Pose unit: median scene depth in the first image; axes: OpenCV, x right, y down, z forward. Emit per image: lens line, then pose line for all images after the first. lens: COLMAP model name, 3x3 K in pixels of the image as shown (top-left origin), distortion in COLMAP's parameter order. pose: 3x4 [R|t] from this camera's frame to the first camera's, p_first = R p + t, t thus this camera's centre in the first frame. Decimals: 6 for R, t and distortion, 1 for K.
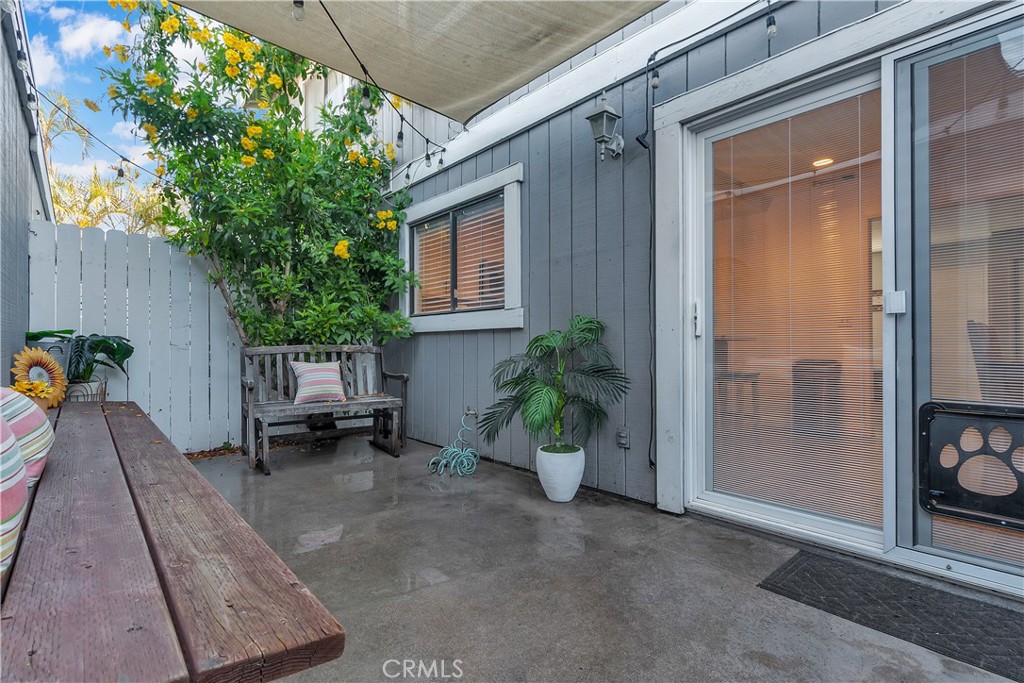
lens RADIAL K [[478.7, 0, 508.8], [0, 478.7, 345.0], [0, 0, 1]] dist [-0.001310, 0.000129]
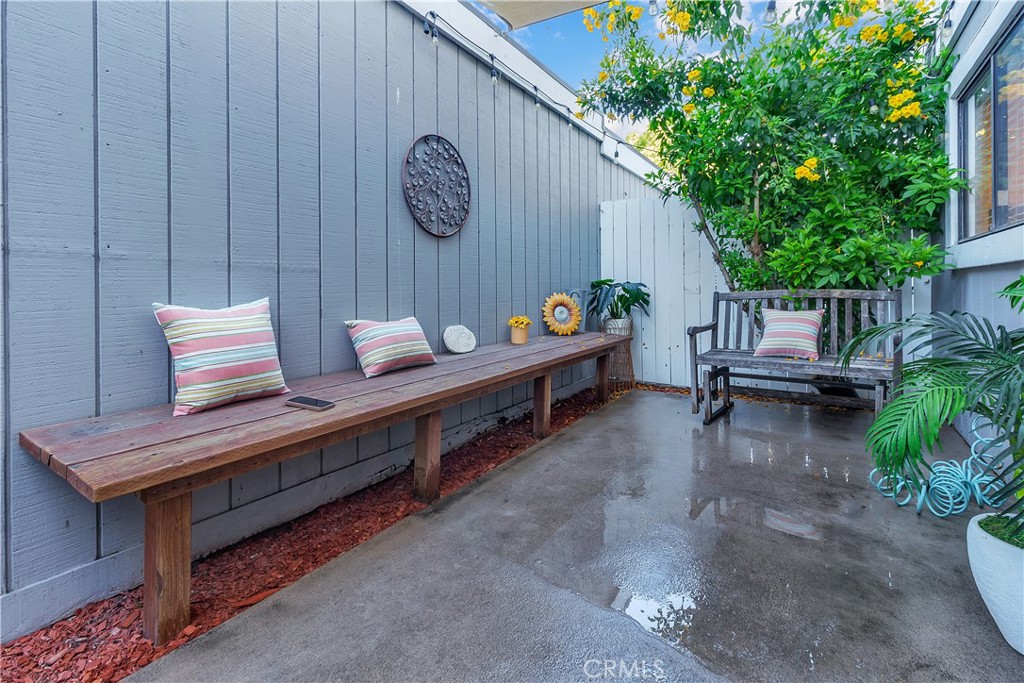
lens RADIAL K [[478.7, 0, 515.4], [0, 478.7, 291.5], [0, 0, 1]] dist [-0.001310, 0.000129]
pose [[0.296672, 0.000884, -0.954979, 0.251793], [0.008279, 0.999960, 0.003497, -0.003583], [0.954944, -0.008944, 0.296653, 0.288295]]
